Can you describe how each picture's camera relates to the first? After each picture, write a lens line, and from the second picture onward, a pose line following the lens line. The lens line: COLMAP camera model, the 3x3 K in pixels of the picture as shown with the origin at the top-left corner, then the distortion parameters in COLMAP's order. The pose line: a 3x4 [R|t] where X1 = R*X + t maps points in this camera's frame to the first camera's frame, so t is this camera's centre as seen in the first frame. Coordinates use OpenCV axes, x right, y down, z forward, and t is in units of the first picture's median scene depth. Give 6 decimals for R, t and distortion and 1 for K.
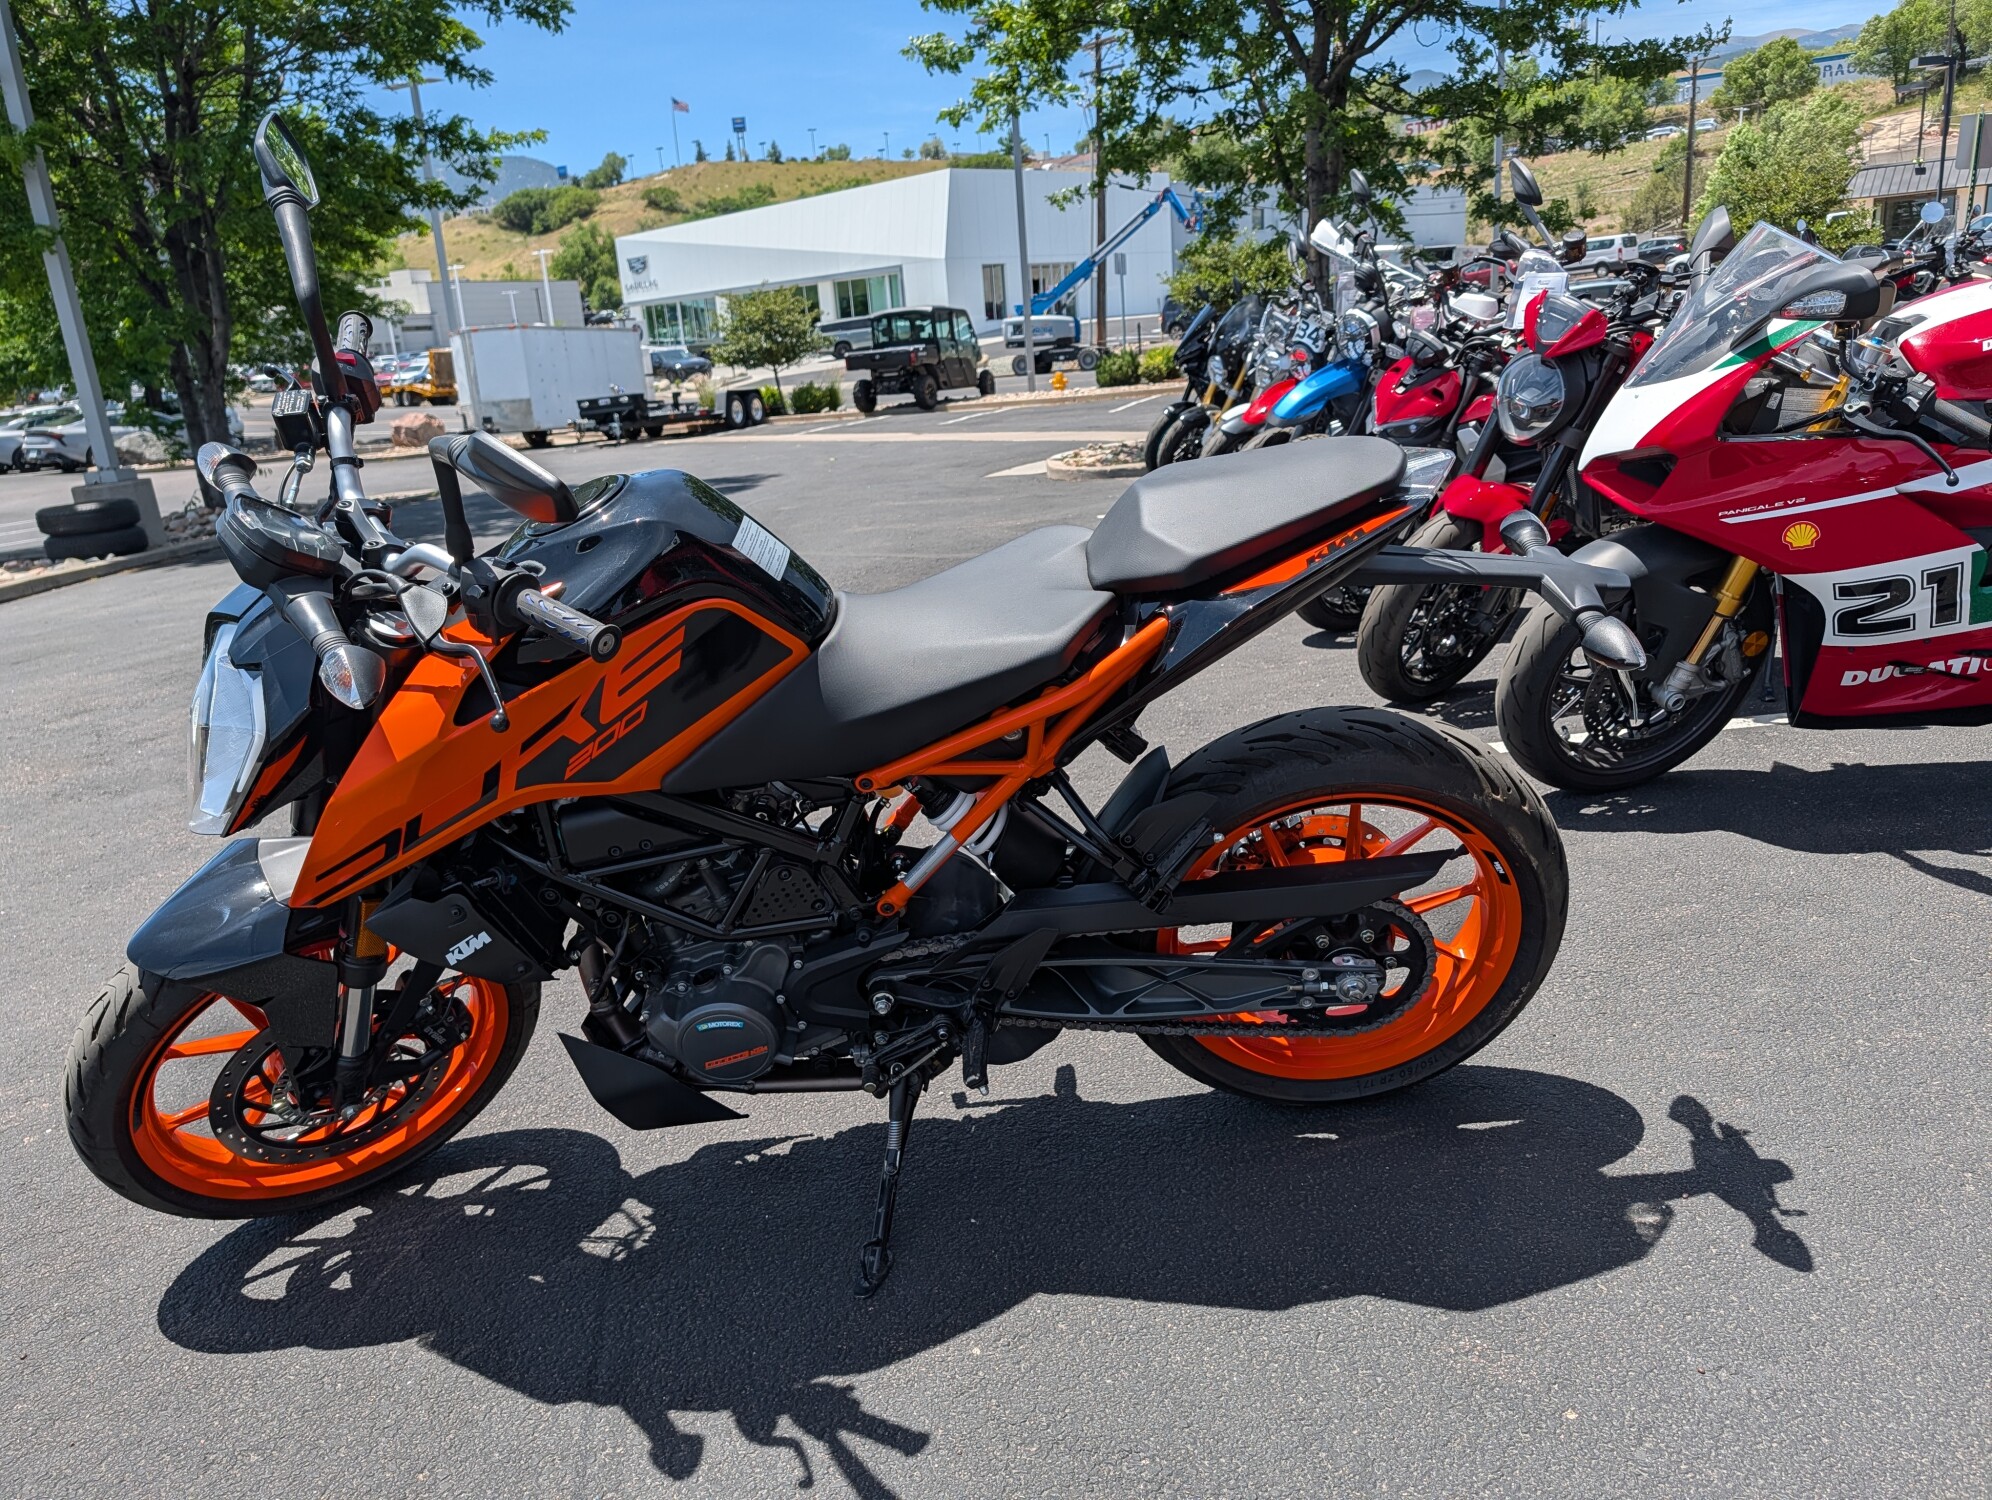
lens RADIAL K [[1469.7, 0, 996.0], [0, 1469.7, 750.0], [0, 0, 1]] dist [0.006583, 0.000643]
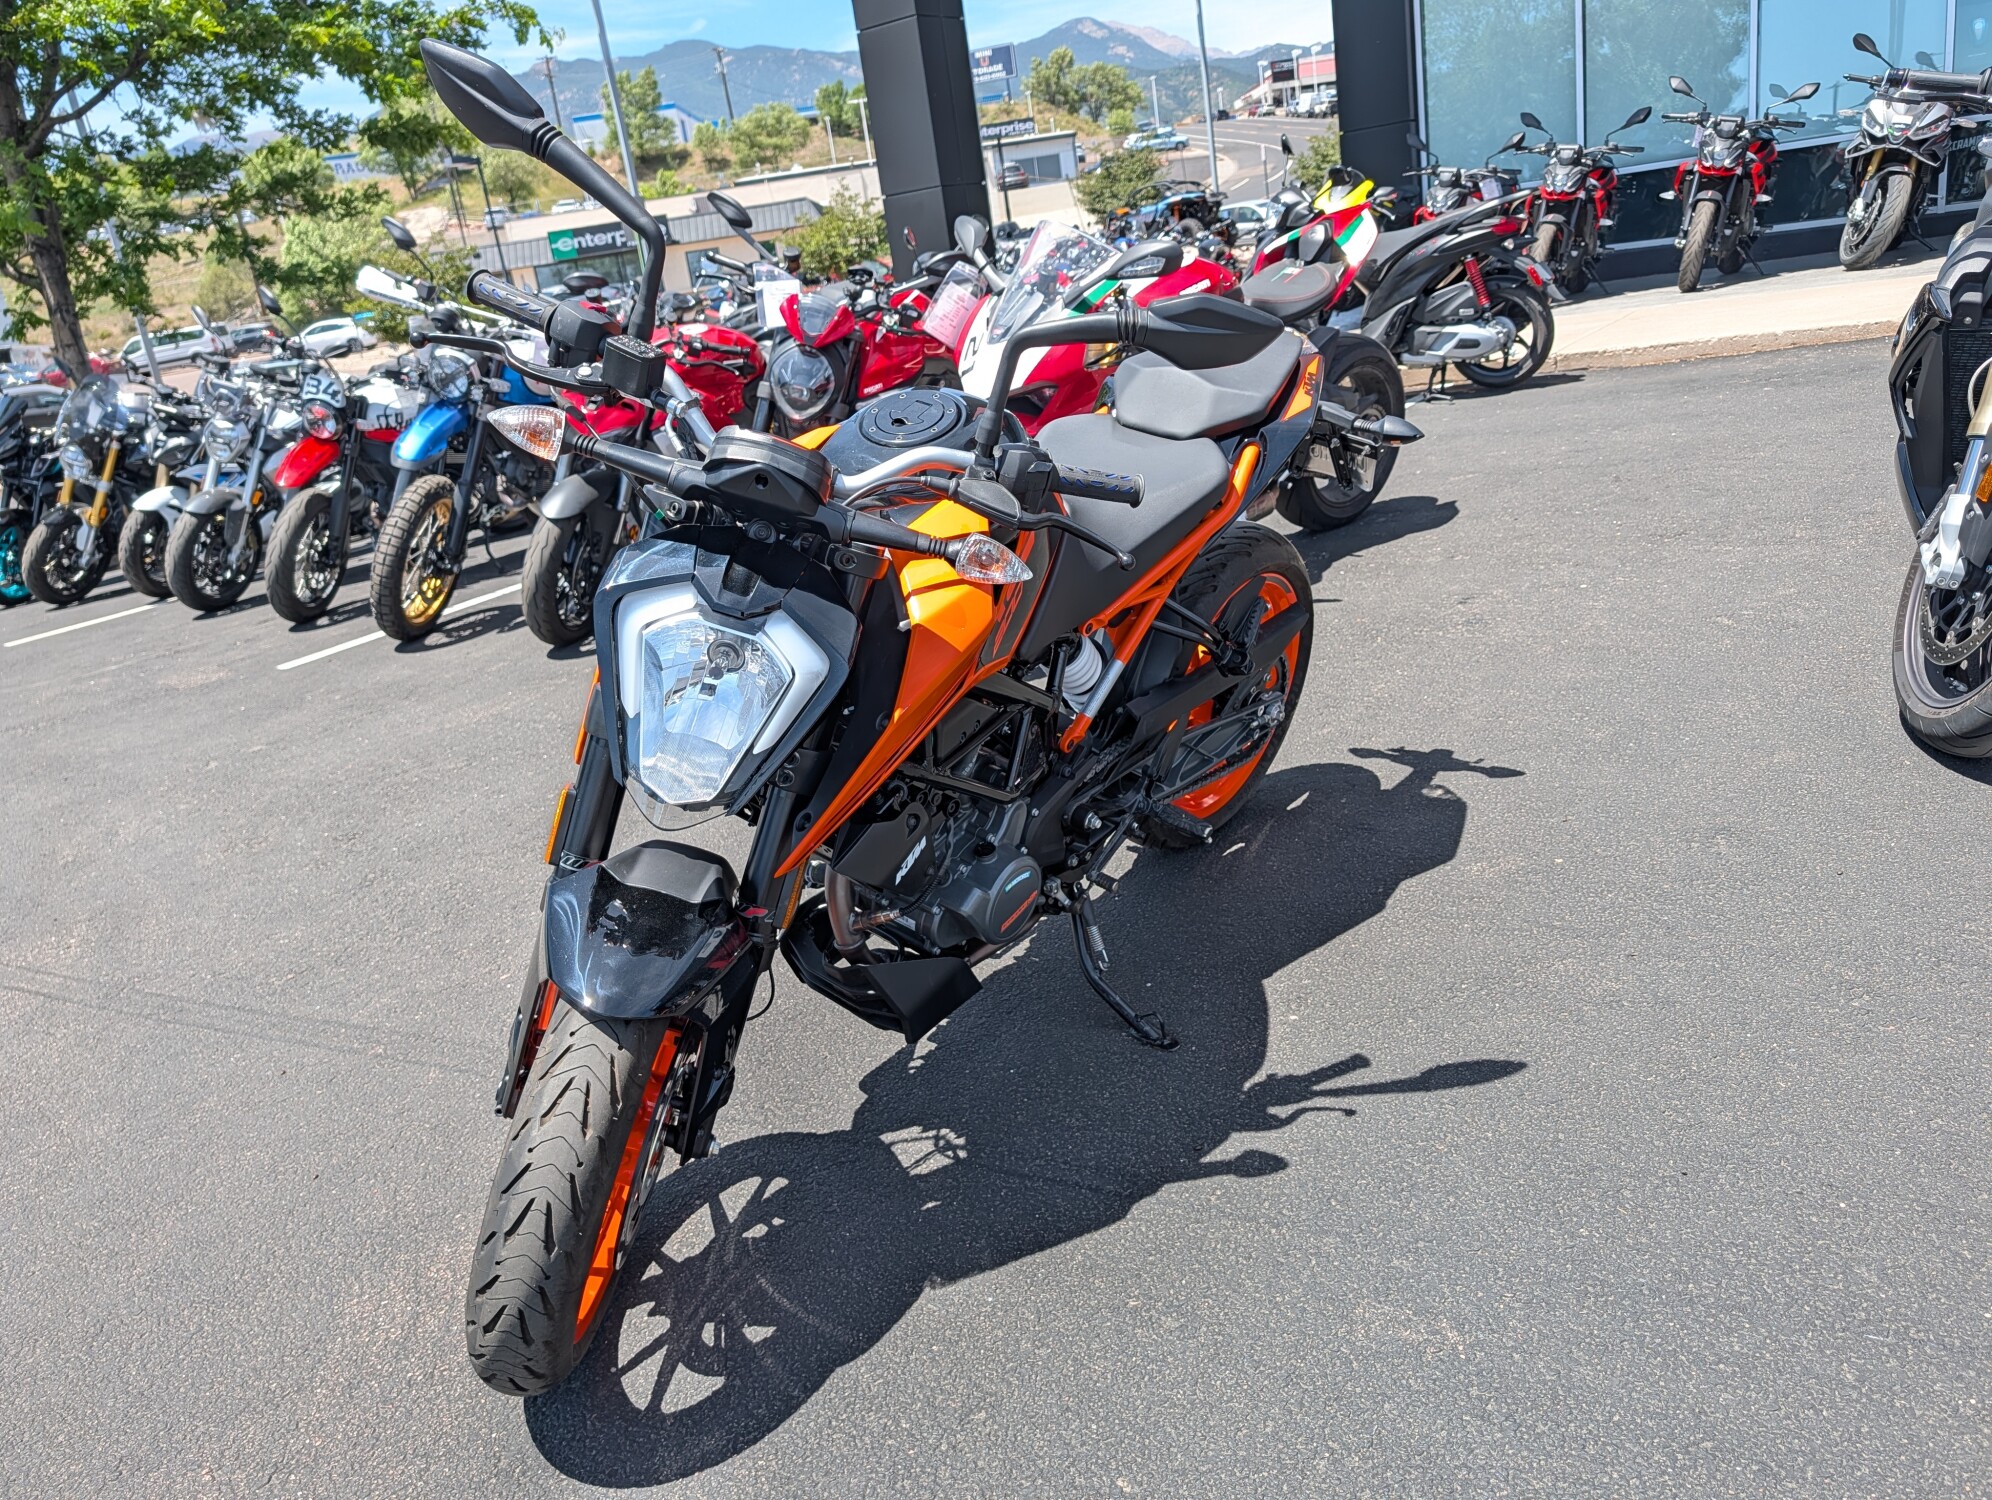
lens RADIAL K [[1469.7, 0, 996.0], [0, 1469.7, 750.0], [0, 0, 1]] dist [0.006583, 0.000643]
pose [[0.620159, -0.262214, 0.739356, -0.912501], [0.304575, 0.949029, 0.081103, -0.004203], [-0.722936, 0.174893, 0.668413, 0.231226]]
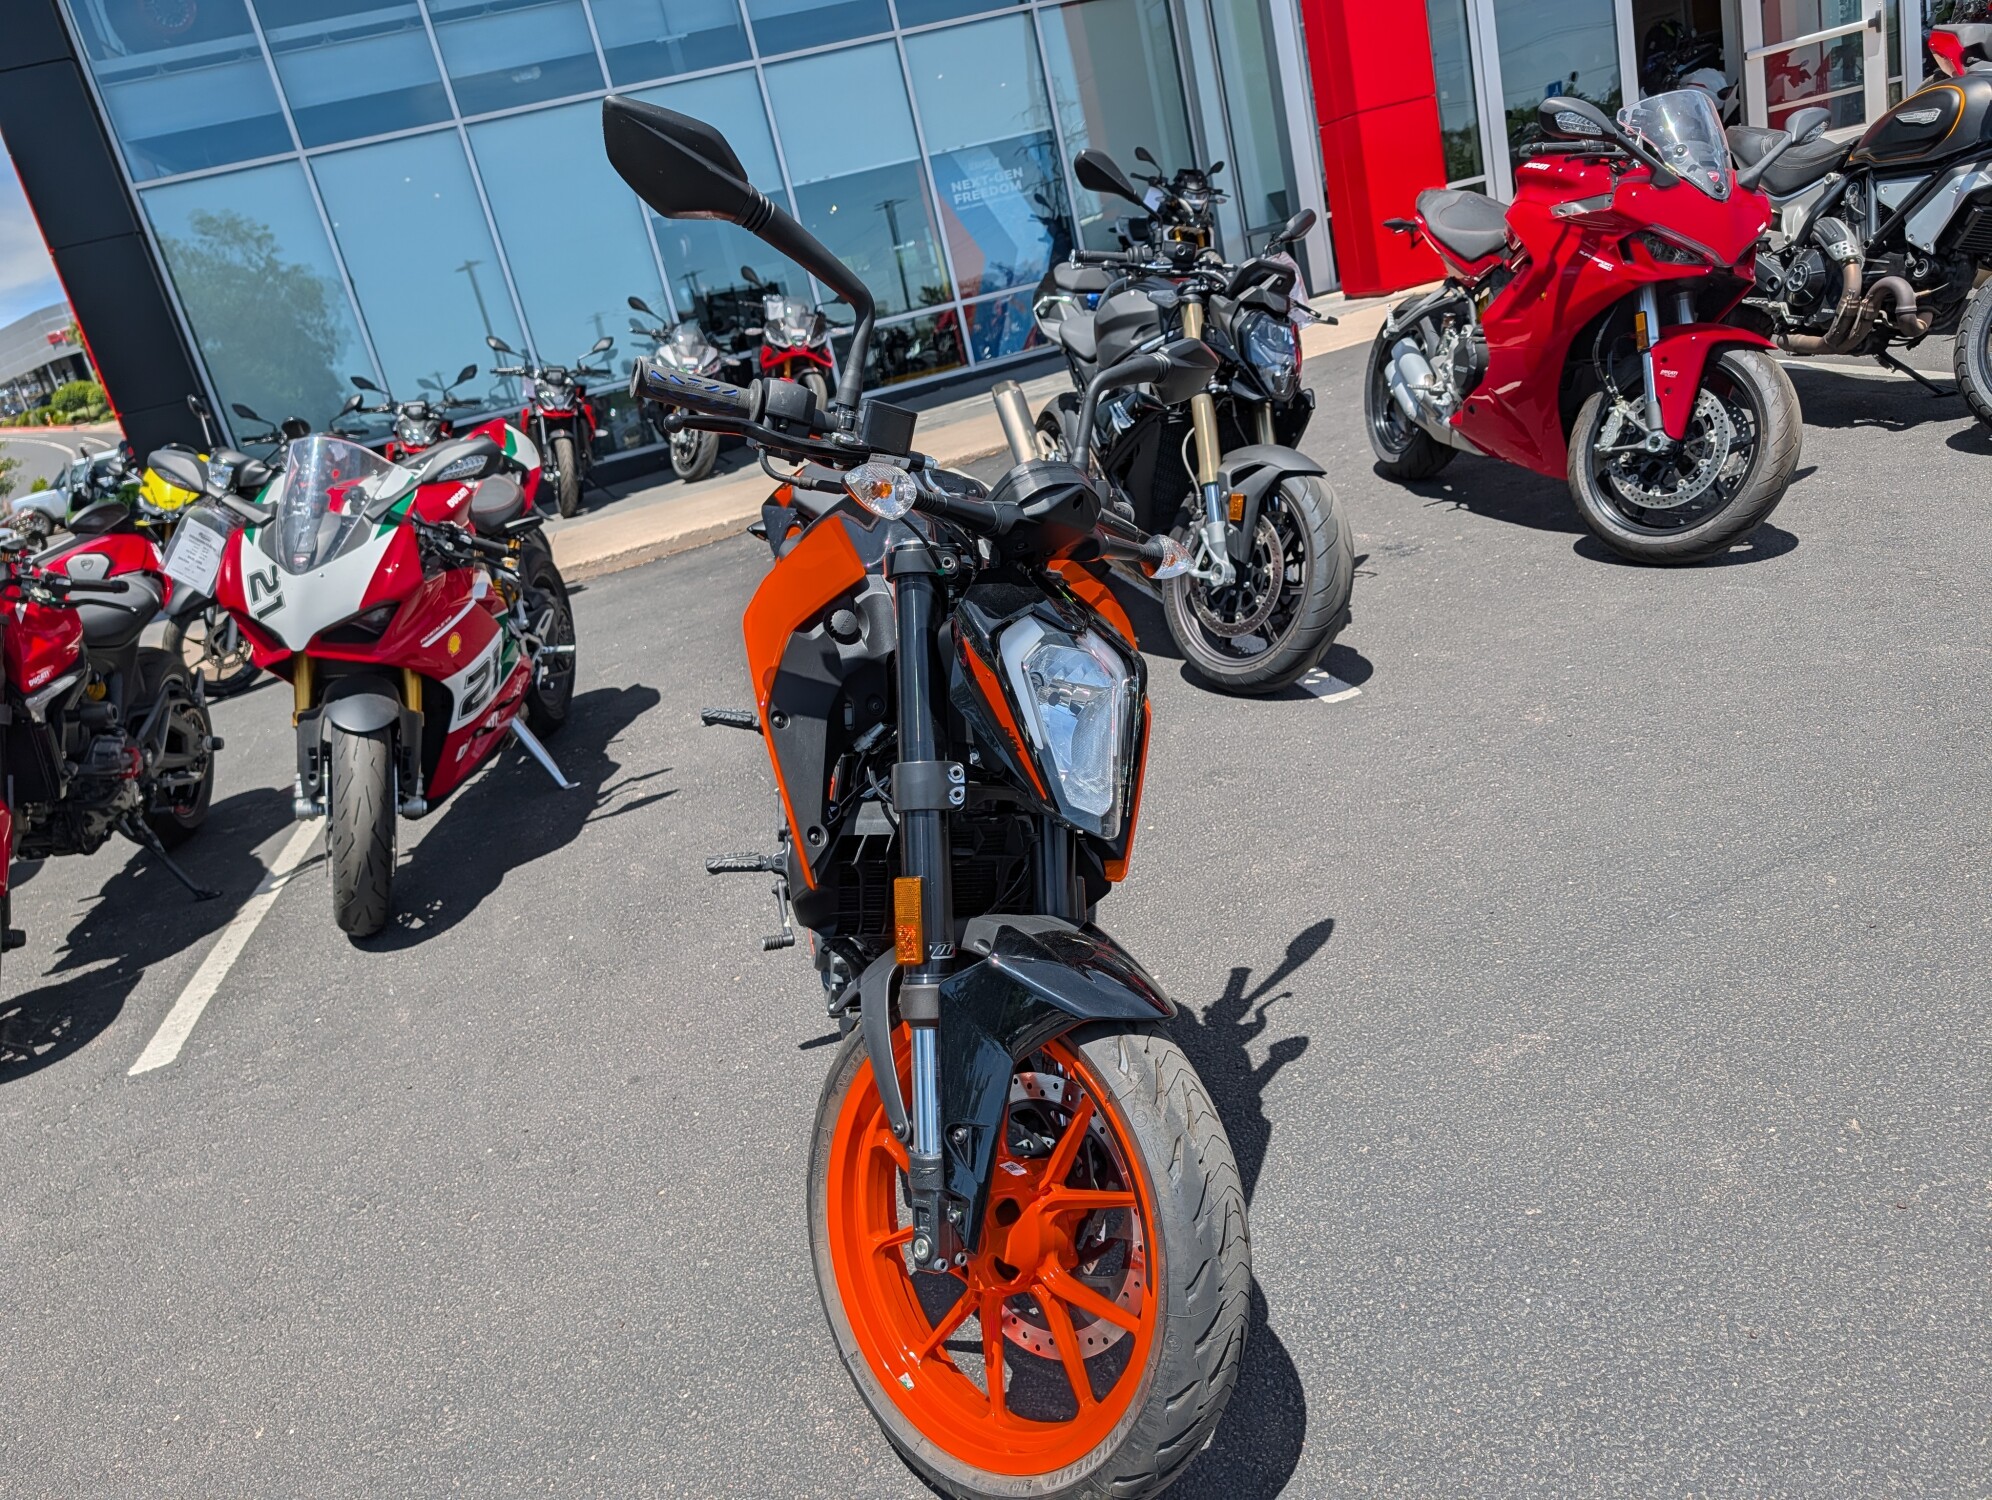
lens RADIAL K [[1473.7, 0, 995.9], [0, 1473.7, 803.1], [0, 0, 1]] dist [0.022079, 0.000096]
pose [[-0.190582, -0.214960, 0.957847, -1.199589], [0.487089, 0.826440, 0.282385, -0.220434], [-0.852304, 0.520374, -0.052800, 0.951866]]
